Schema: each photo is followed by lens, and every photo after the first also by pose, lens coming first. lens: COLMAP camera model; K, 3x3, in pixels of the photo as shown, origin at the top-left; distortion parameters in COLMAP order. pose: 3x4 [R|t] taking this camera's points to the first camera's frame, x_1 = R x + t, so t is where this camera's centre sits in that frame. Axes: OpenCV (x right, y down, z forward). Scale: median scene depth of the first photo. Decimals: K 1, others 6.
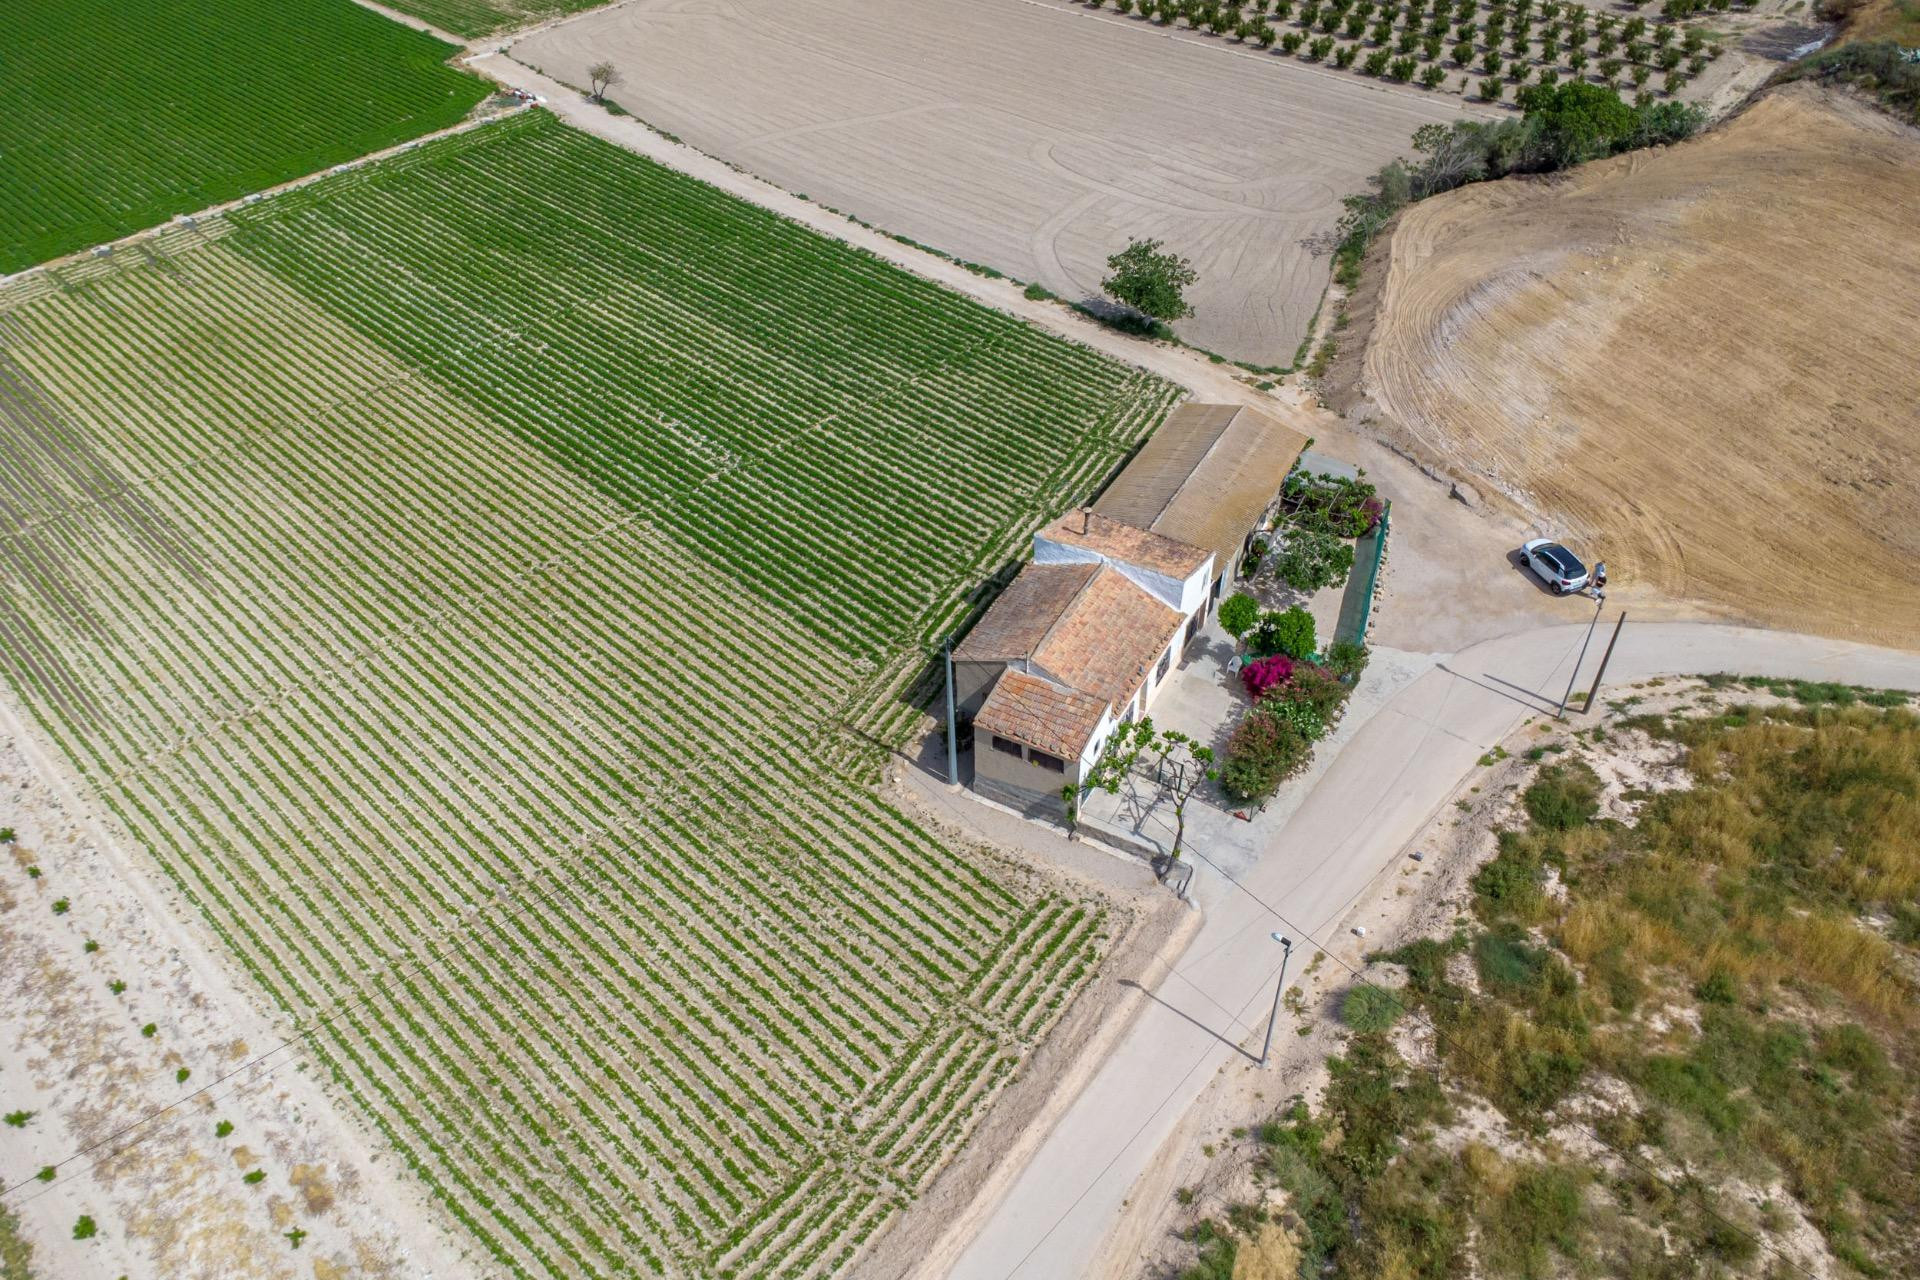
lens RADIAL K [[1380.2, 0, 965.4], [0, 1380.2, 640.3], [0, 0, 1]] dist [0.013297, -0.005275]
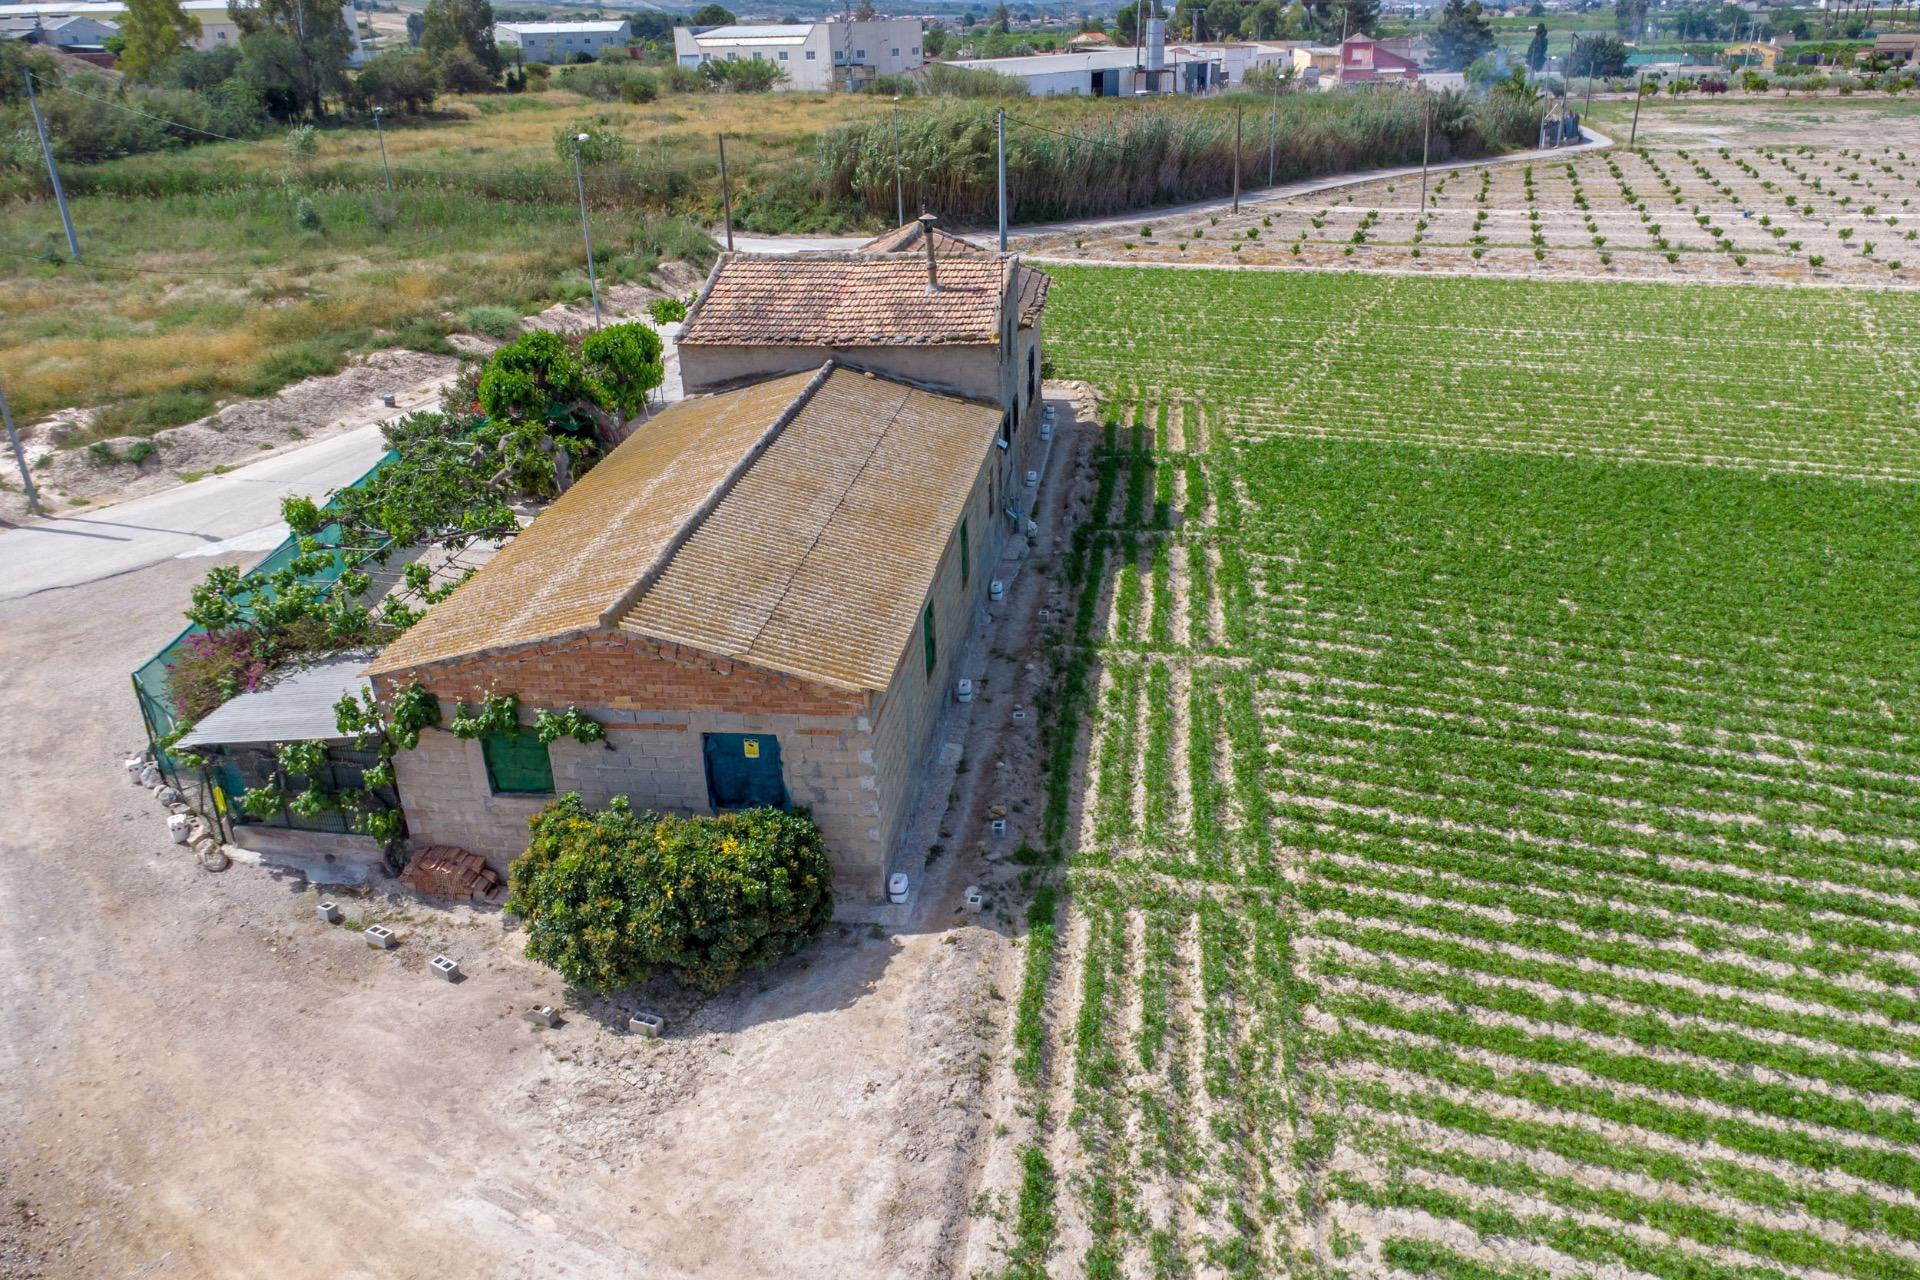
lens RADIAL K [[1380.2, 0, 965.4], [0, 1380.2, 640.3], [0, 0, 1]] dist [0.013297, -0.005275]
pose [[-0.928848, 0.188854, -0.318709, 0.244438], [-0.210063, 0.440133, 0.873016, -0.433005], [0.305147, 0.877848, -0.369146, 1.222882]]
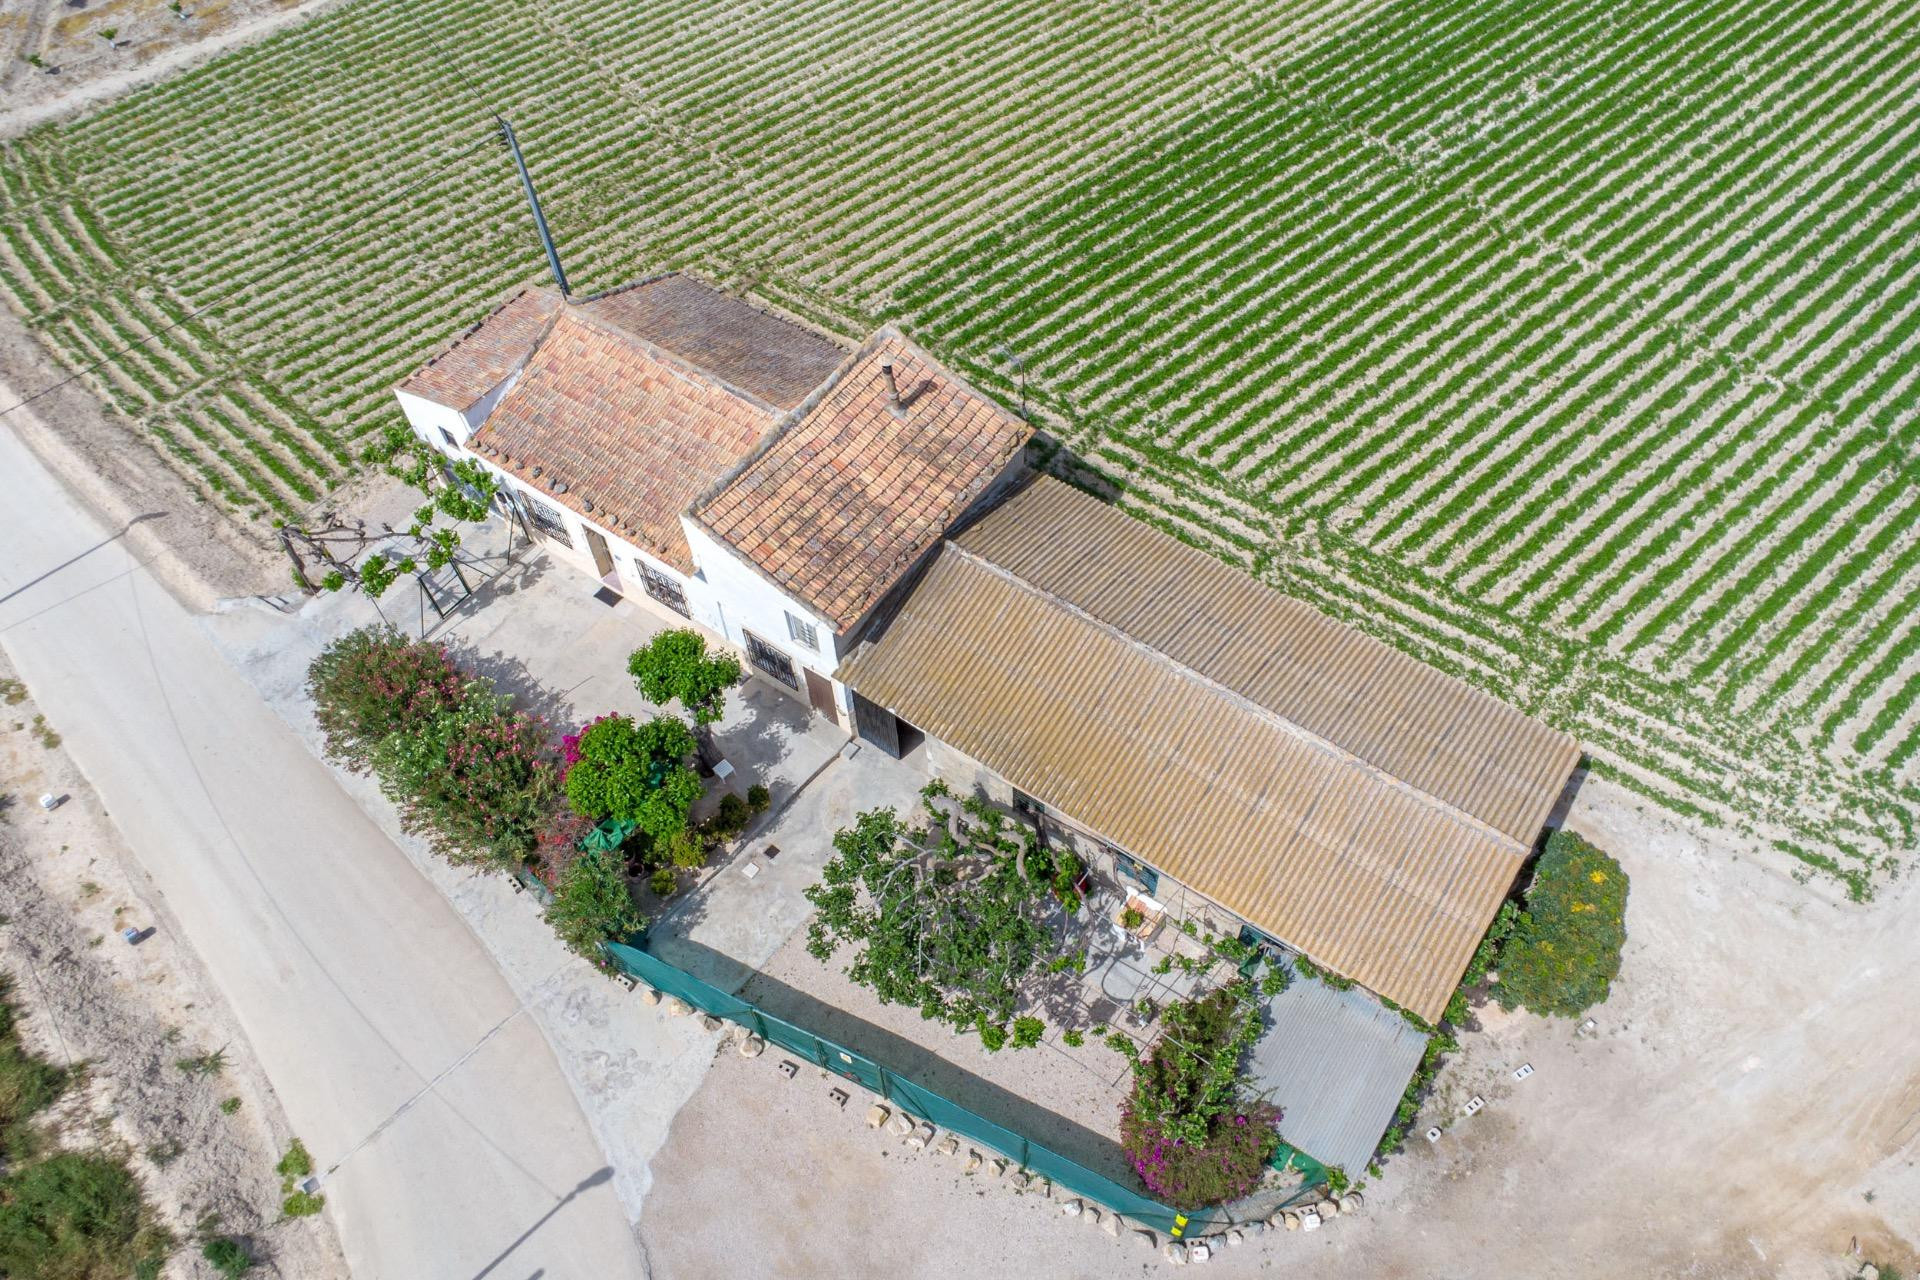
lens RADIAL K [[1380.2, 0, 965.4], [0, 1380.2, 640.3], [0, 0, 1]] dist [0.013297, -0.005275]
pose [[-0.106516, 0.810577, -0.575863, 0.416358], [-0.627649, 0.394375, 0.671212, -0.373459], [0.771175, 0.432935, 0.466751, 0.770201]]
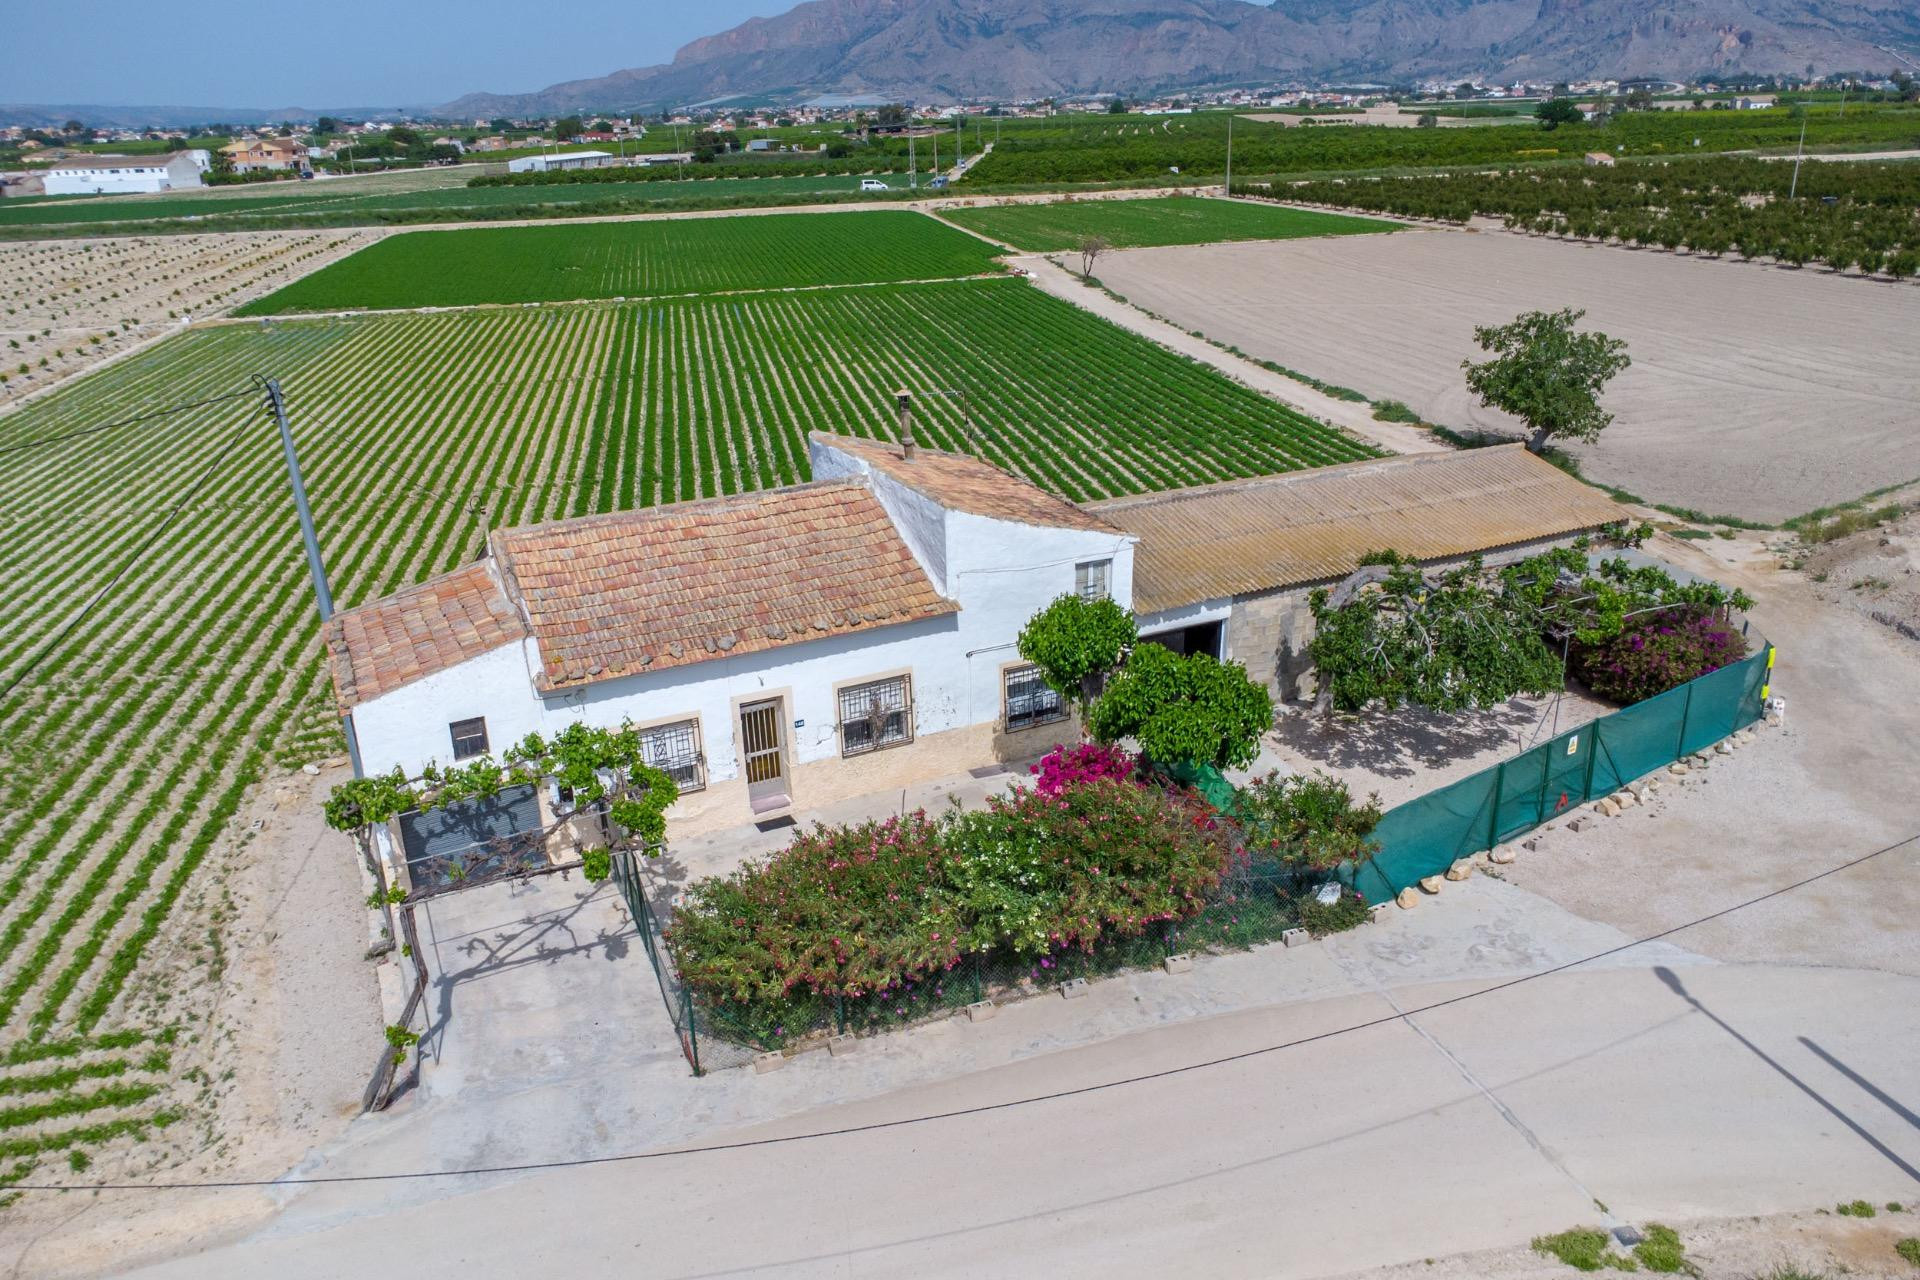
lens RADIAL K [[1380.2, 0, 965.4], [0, 1380.2, 640.3], [0, 0, 1]] dist [0.013297, -0.005275]
pose [[0.818029, 0.200053, -0.539265, 0.348970], [-0.365927, 0.904365, -0.219593, 0.072542], [0.443762, 0.376965, 0.813002, 0.605192]]
